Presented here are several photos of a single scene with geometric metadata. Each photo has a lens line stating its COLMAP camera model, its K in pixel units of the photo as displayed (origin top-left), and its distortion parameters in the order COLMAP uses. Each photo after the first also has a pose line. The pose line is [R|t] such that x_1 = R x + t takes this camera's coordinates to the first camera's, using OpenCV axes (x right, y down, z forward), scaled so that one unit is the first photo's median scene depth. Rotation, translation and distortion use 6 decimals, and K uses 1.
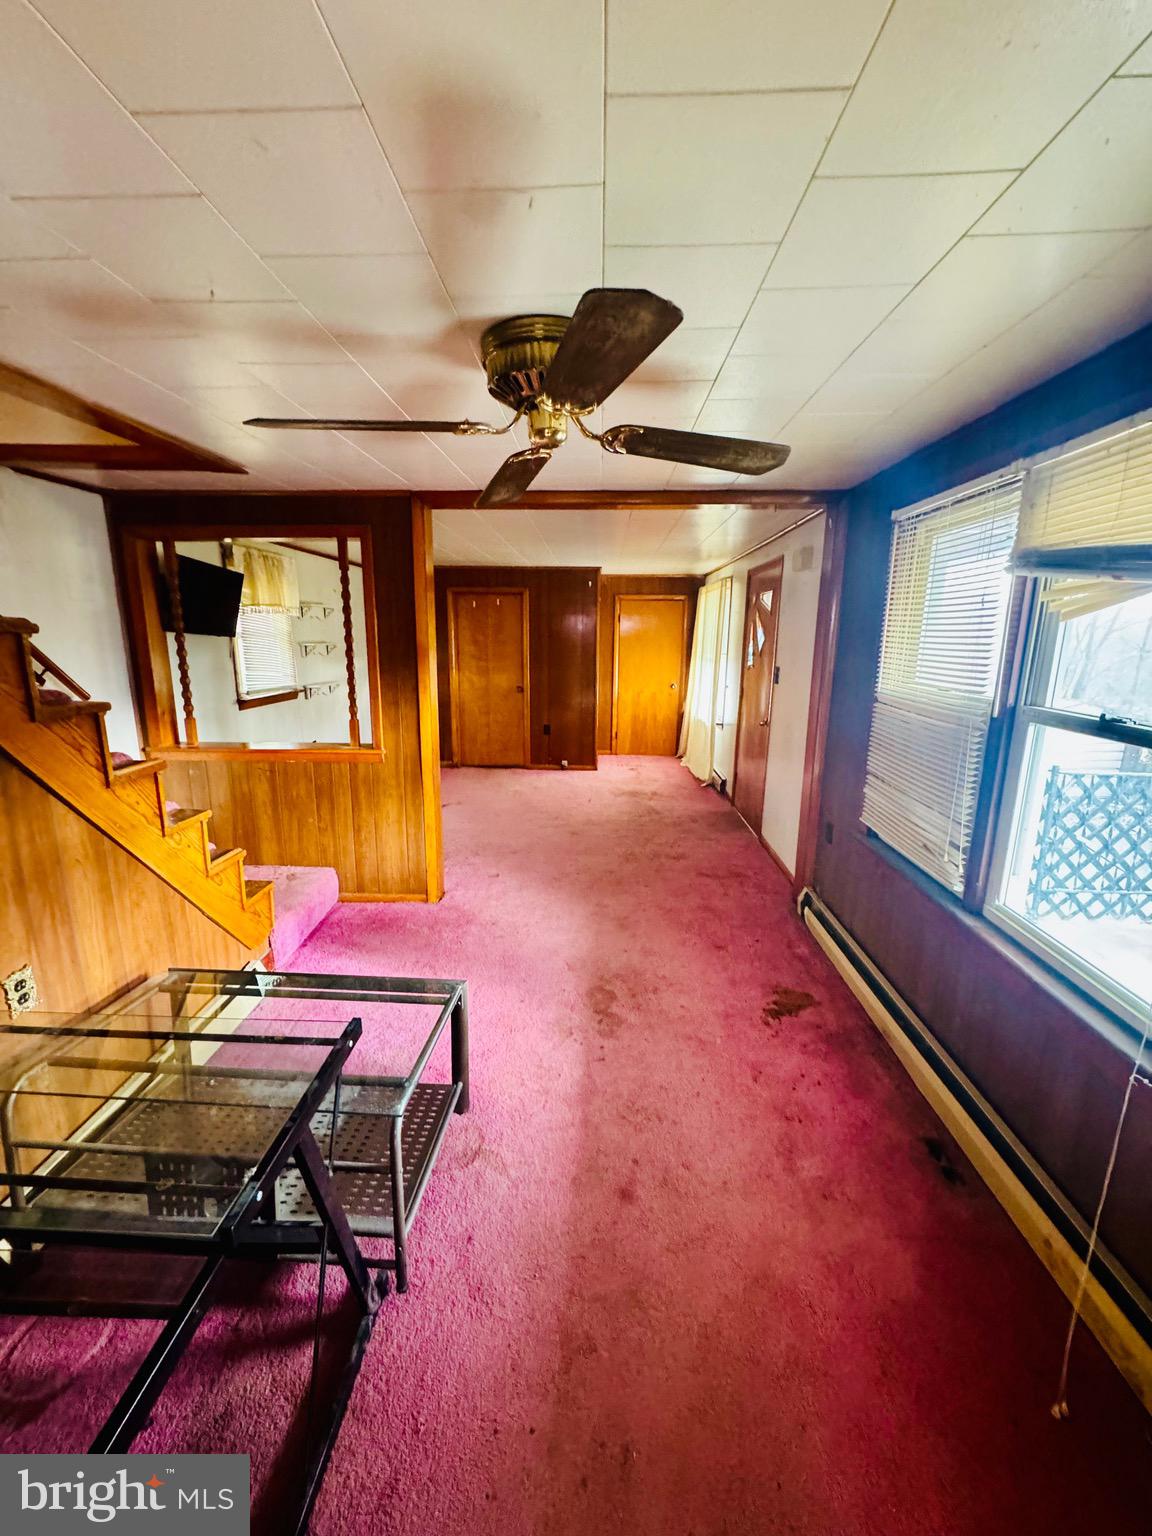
lens RADIAL K [[609.0, 0, 576.0], [0, 609.0, 768.0], [0, 0, 1]] dist [-0.002298, -0.000309]
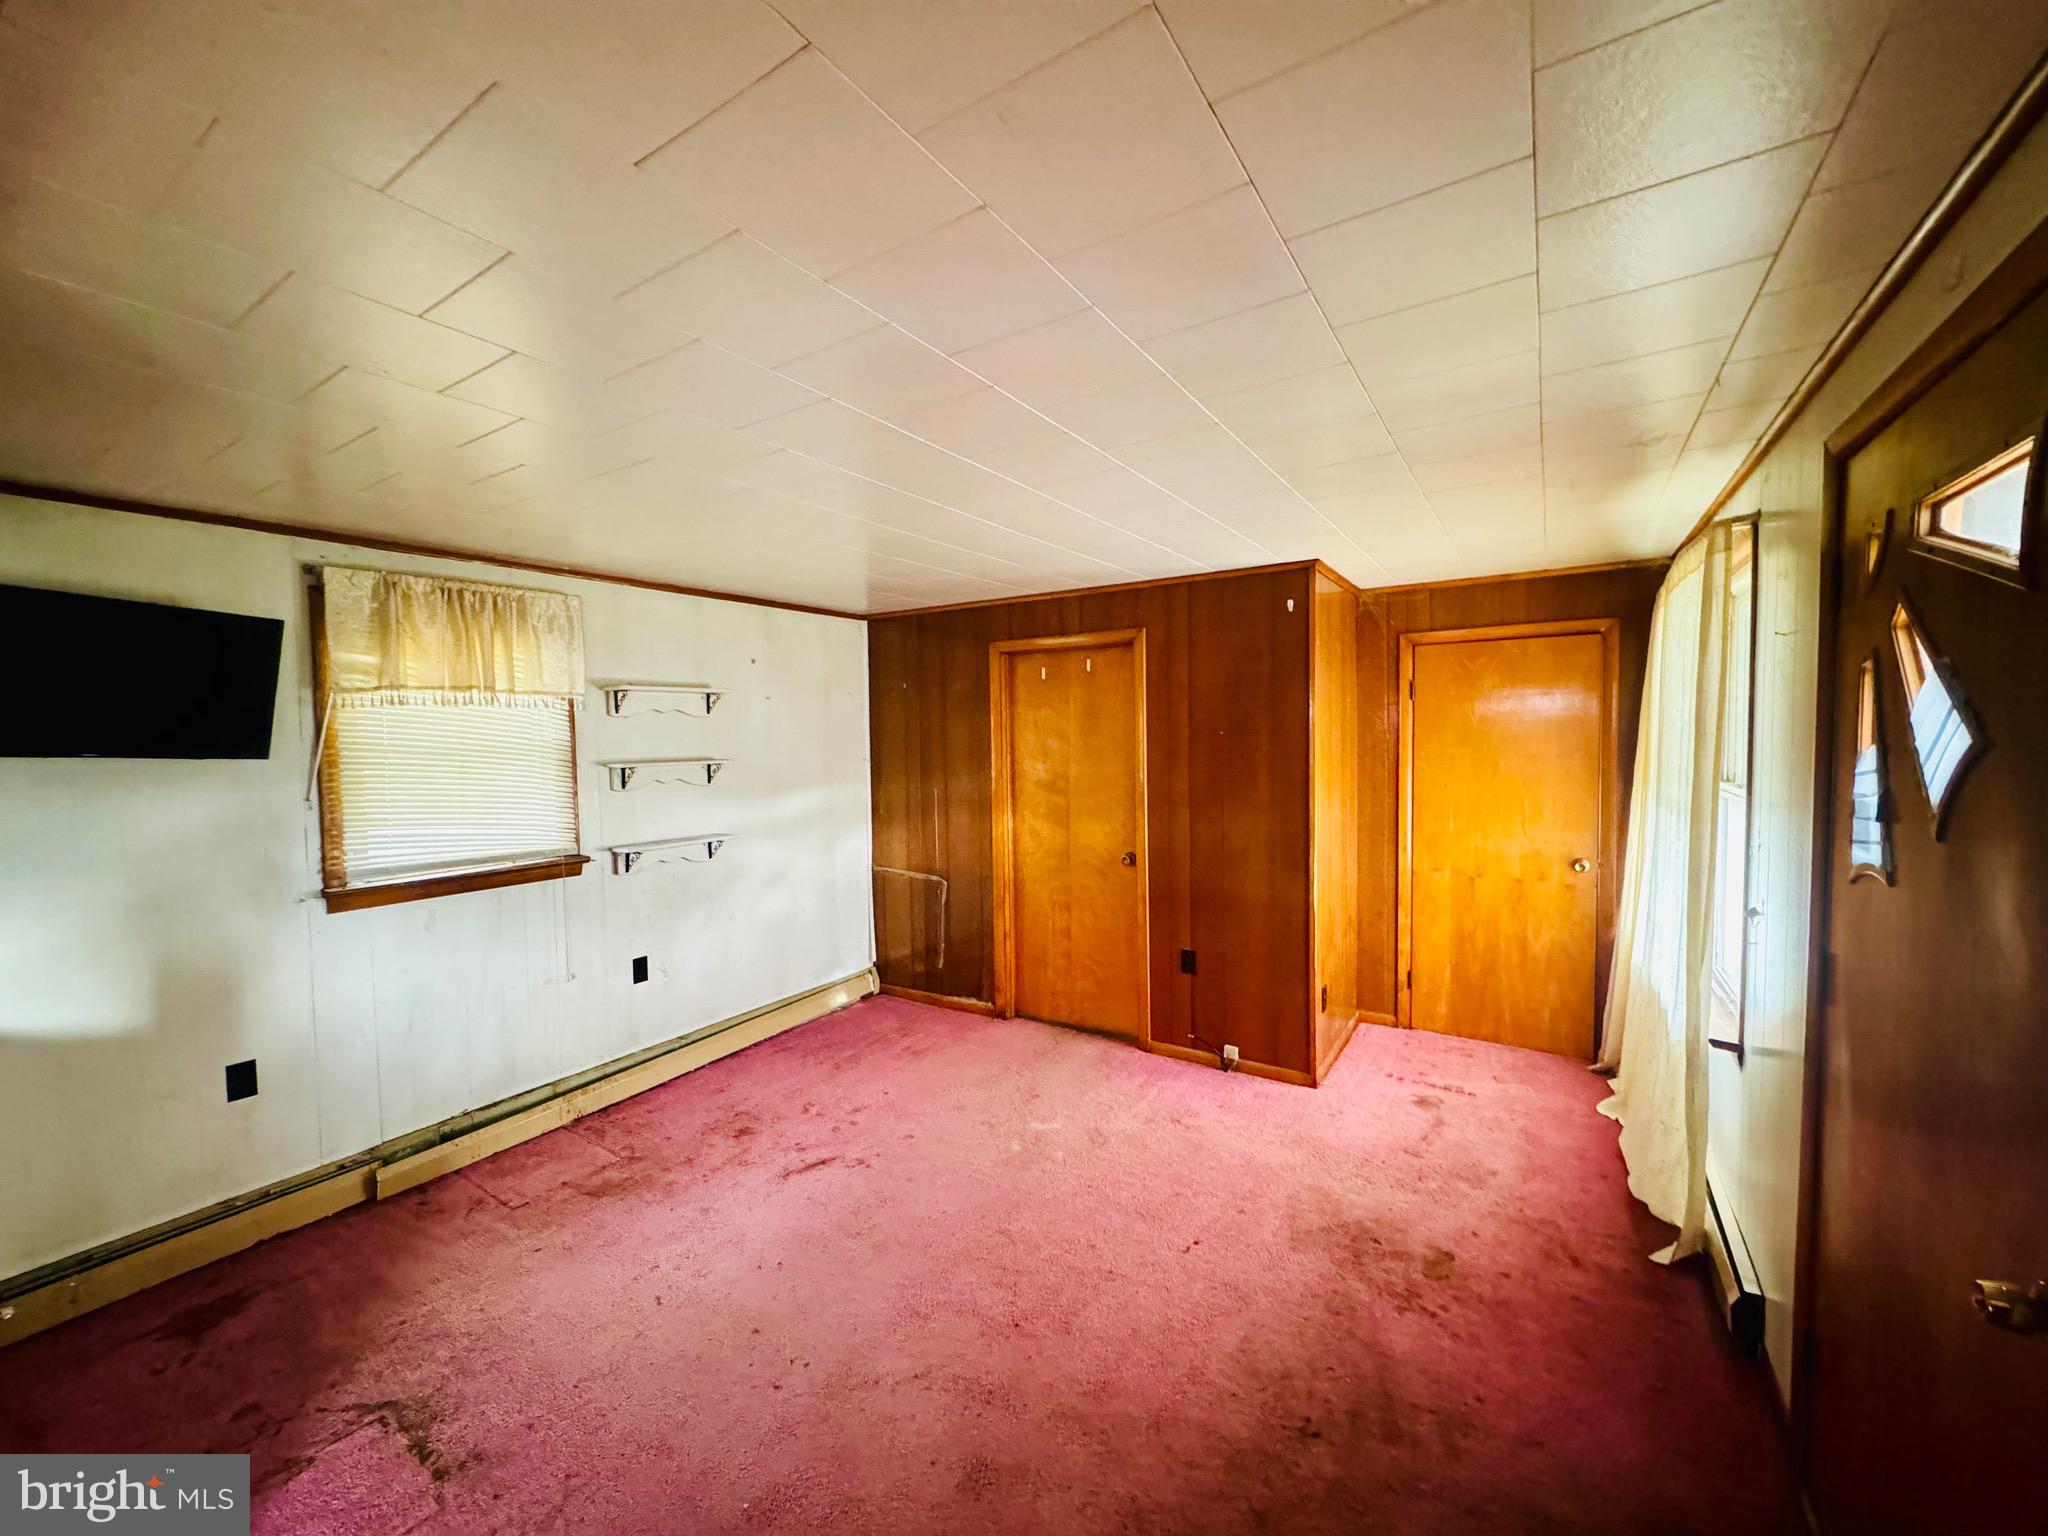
lens RADIAL K [[812.1, 0, 1024.0], [0, 812.1, 768.0], [0, 0, 1]] dist [-0.002298, -0.000309]
pose [[0.861304, 0.000309, -0.508090, 0.132995], [-0.087421, 0.985177, -0.147594, -0.100134], [0.500513, 0.171541, 0.848564, 0.458466]]
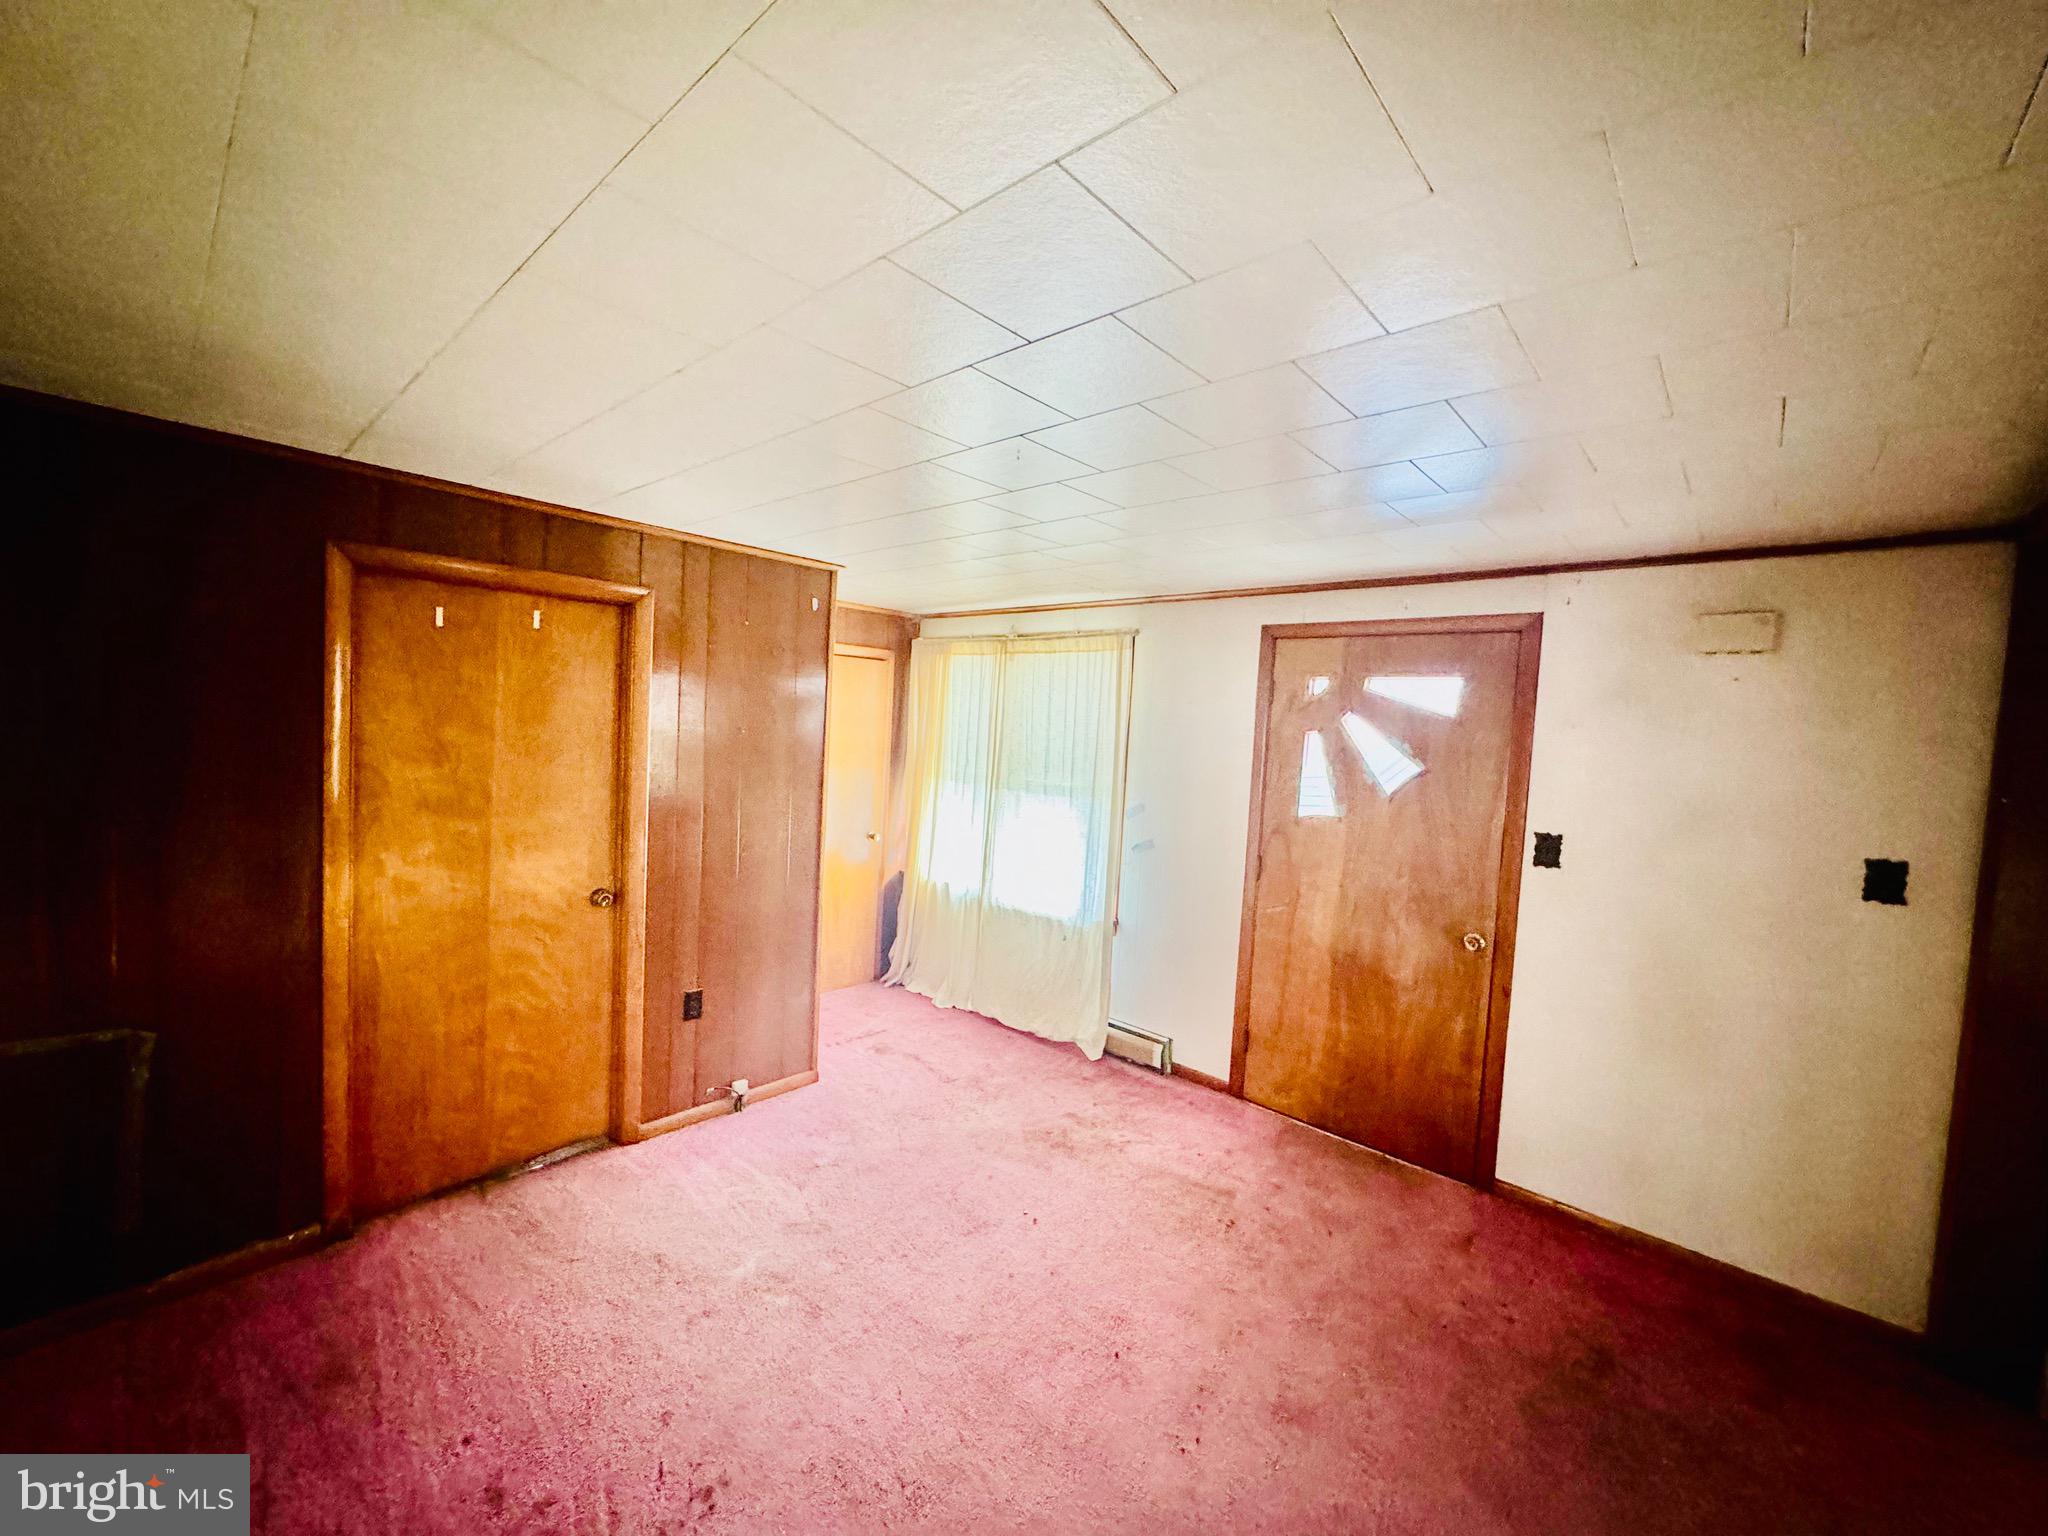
lens RADIAL K [[812.1, 0, 1024.0], [0, 812.1, 768.0], [0, 0, 1]] dist [-0.002298, -0.000309]
pose [[0.637487, -0.015646, 0.770302, -0.273537], [0.116652, 0.990228, -0.076425, -0.136473], [-0.761579, 0.138577, 0.633082, 0.553982]]
